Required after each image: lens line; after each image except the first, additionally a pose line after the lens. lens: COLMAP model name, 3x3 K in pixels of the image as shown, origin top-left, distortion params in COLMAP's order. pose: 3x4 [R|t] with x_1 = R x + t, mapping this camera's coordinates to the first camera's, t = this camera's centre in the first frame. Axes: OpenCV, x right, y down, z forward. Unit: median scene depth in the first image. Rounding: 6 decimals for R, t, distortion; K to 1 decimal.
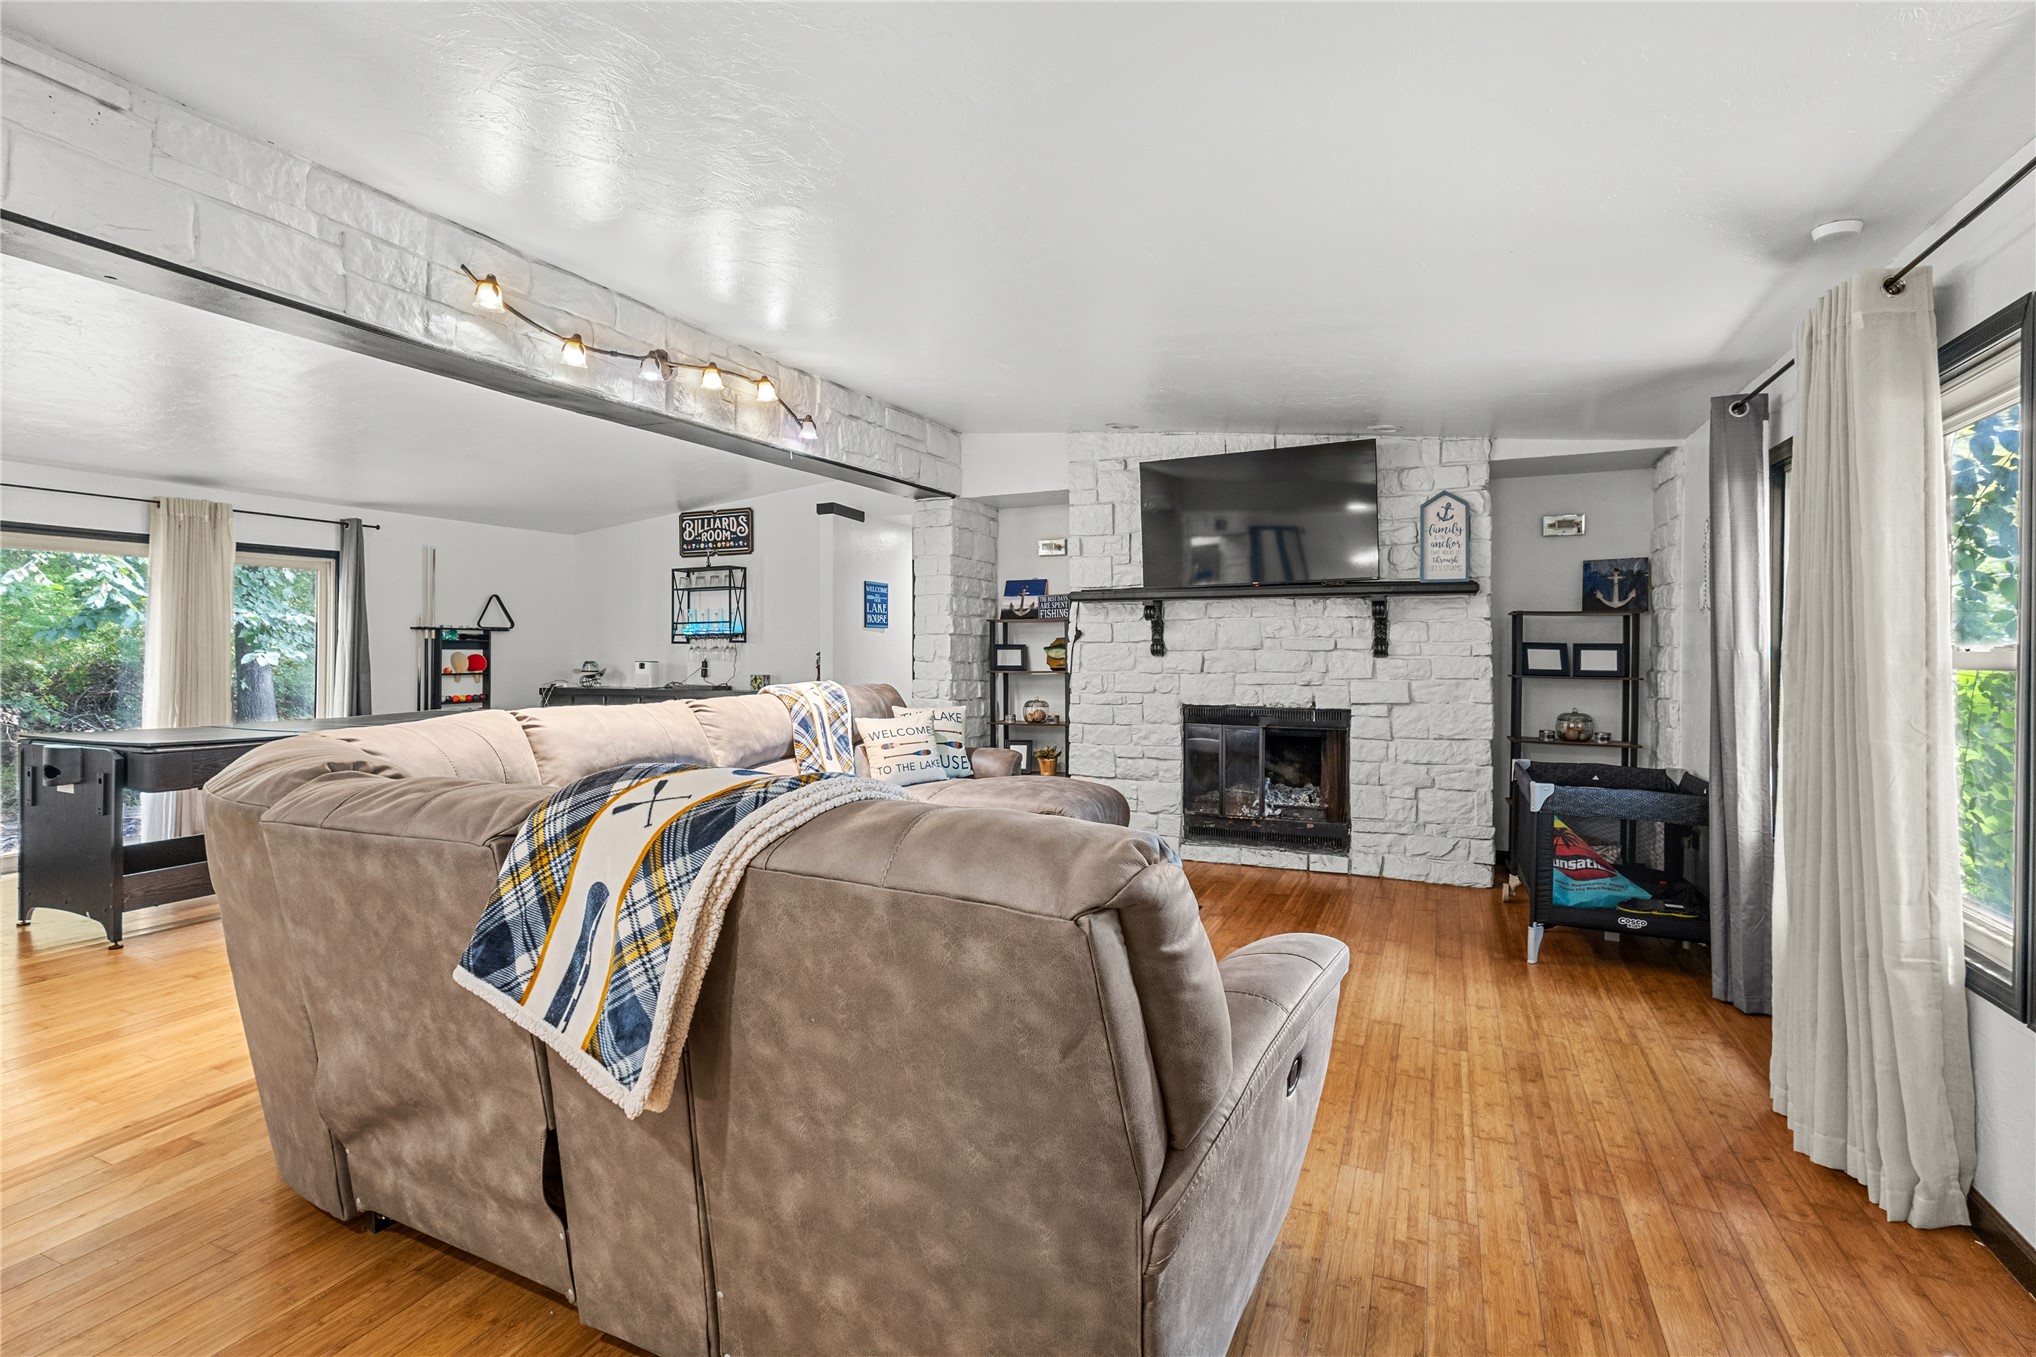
lens RADIAL K [[961.8, 0, 1015.3], [0, 961.8, 644.3], [0, 0, 1]] dist [-0.002084, 0.015639]
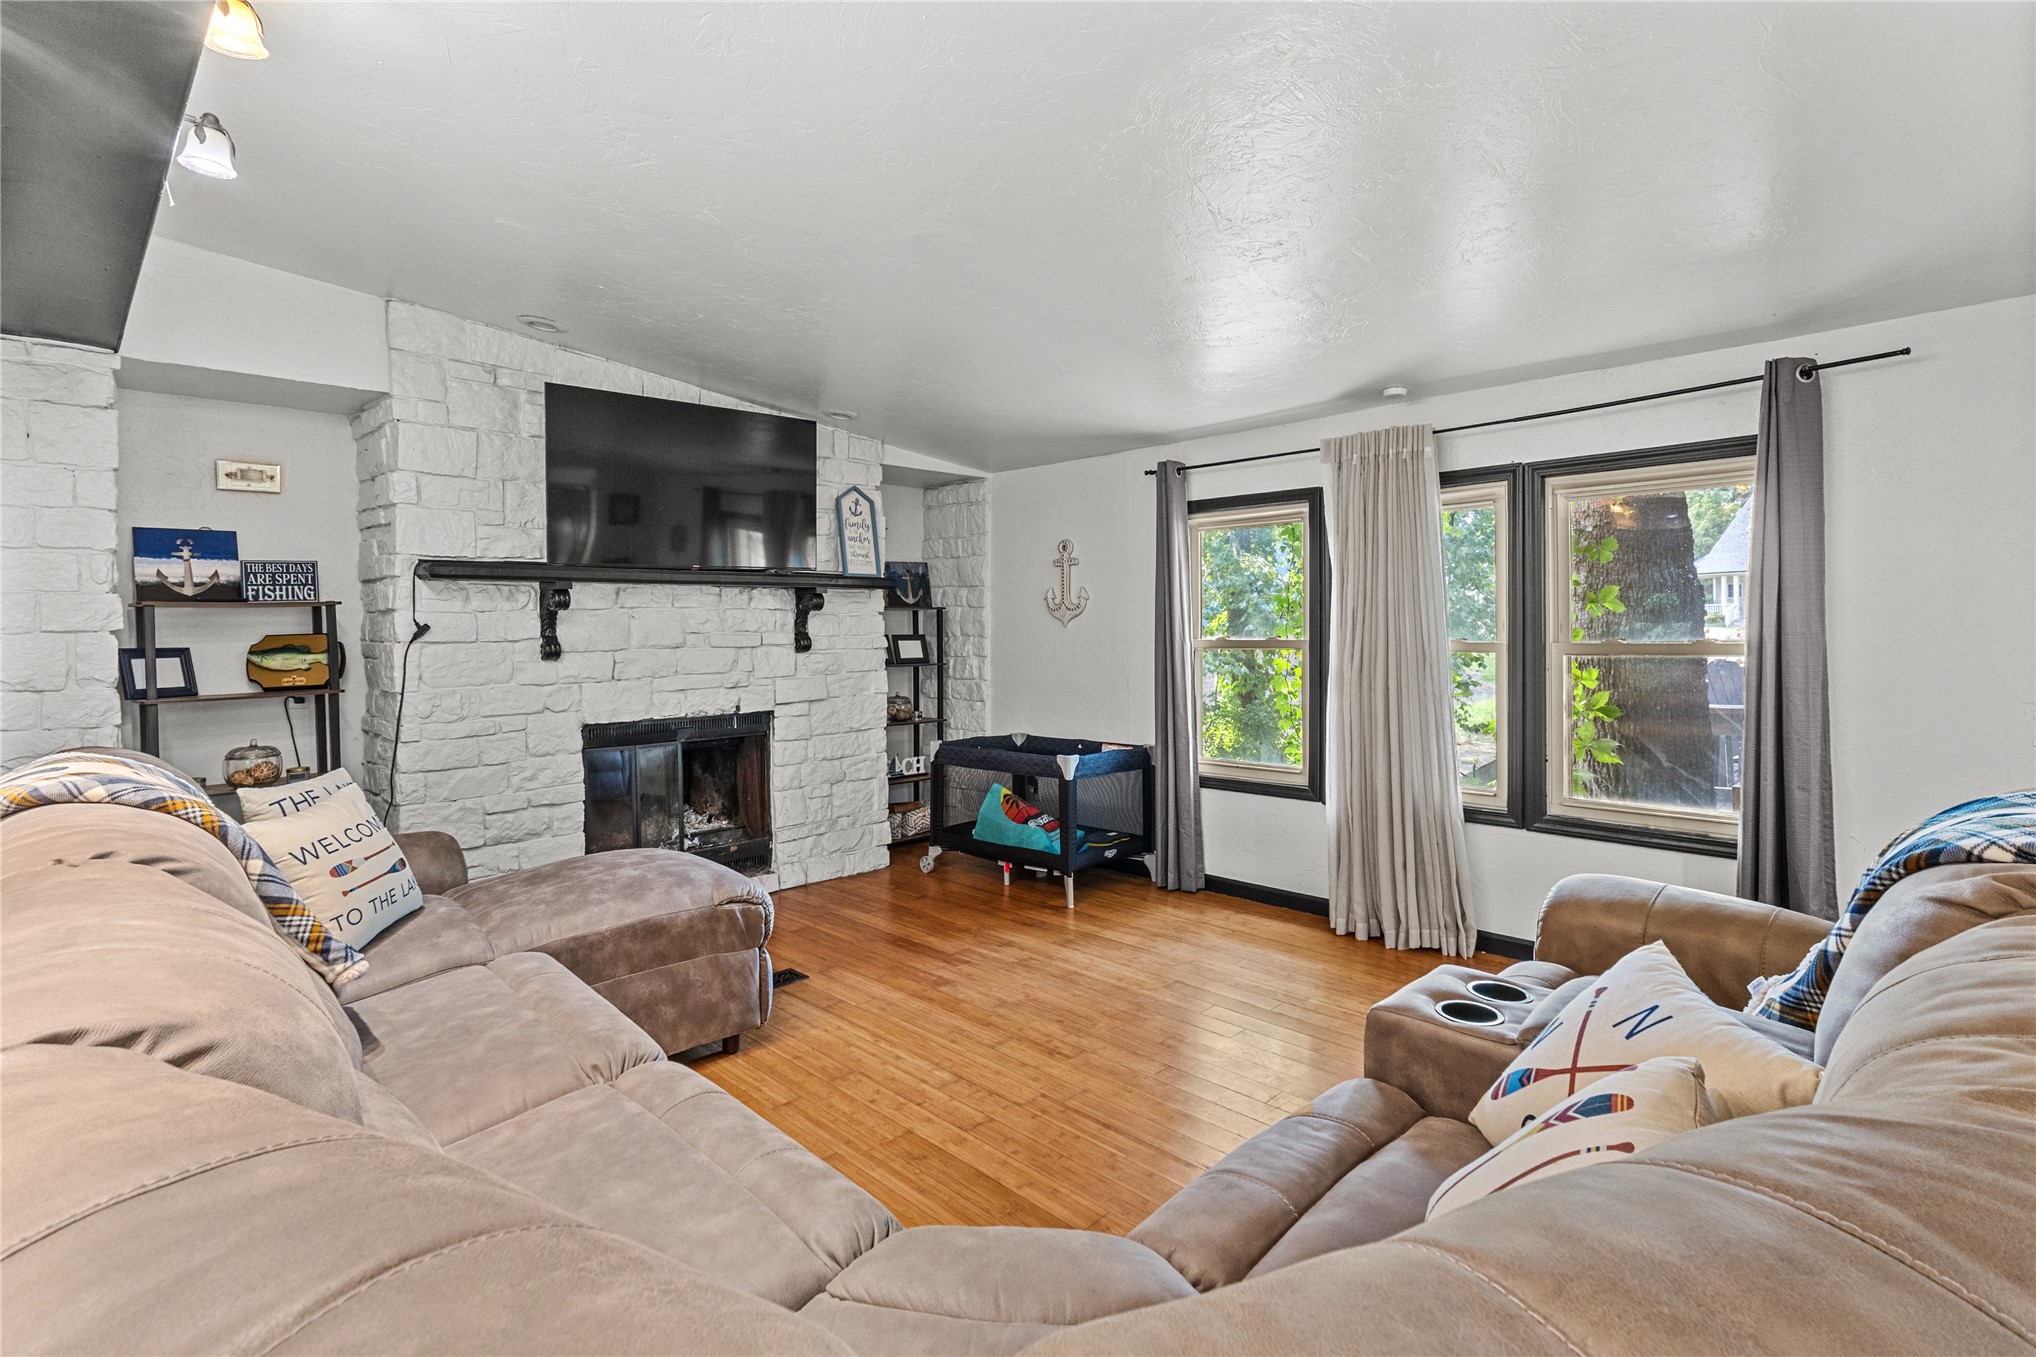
lens RADIAL K [[961.8, 0, 1015.3], [0, 961.8, 644.3], [0, 0, 1]] dist [-0.002084, 0.015639]
pose [[0.353837, -0.023880, 0.935002, -0.422719], [0.004198, 0.999704, 0.023944, -0.016157], [-0.935298, -0.004547, 0.353833, 0.463018]]
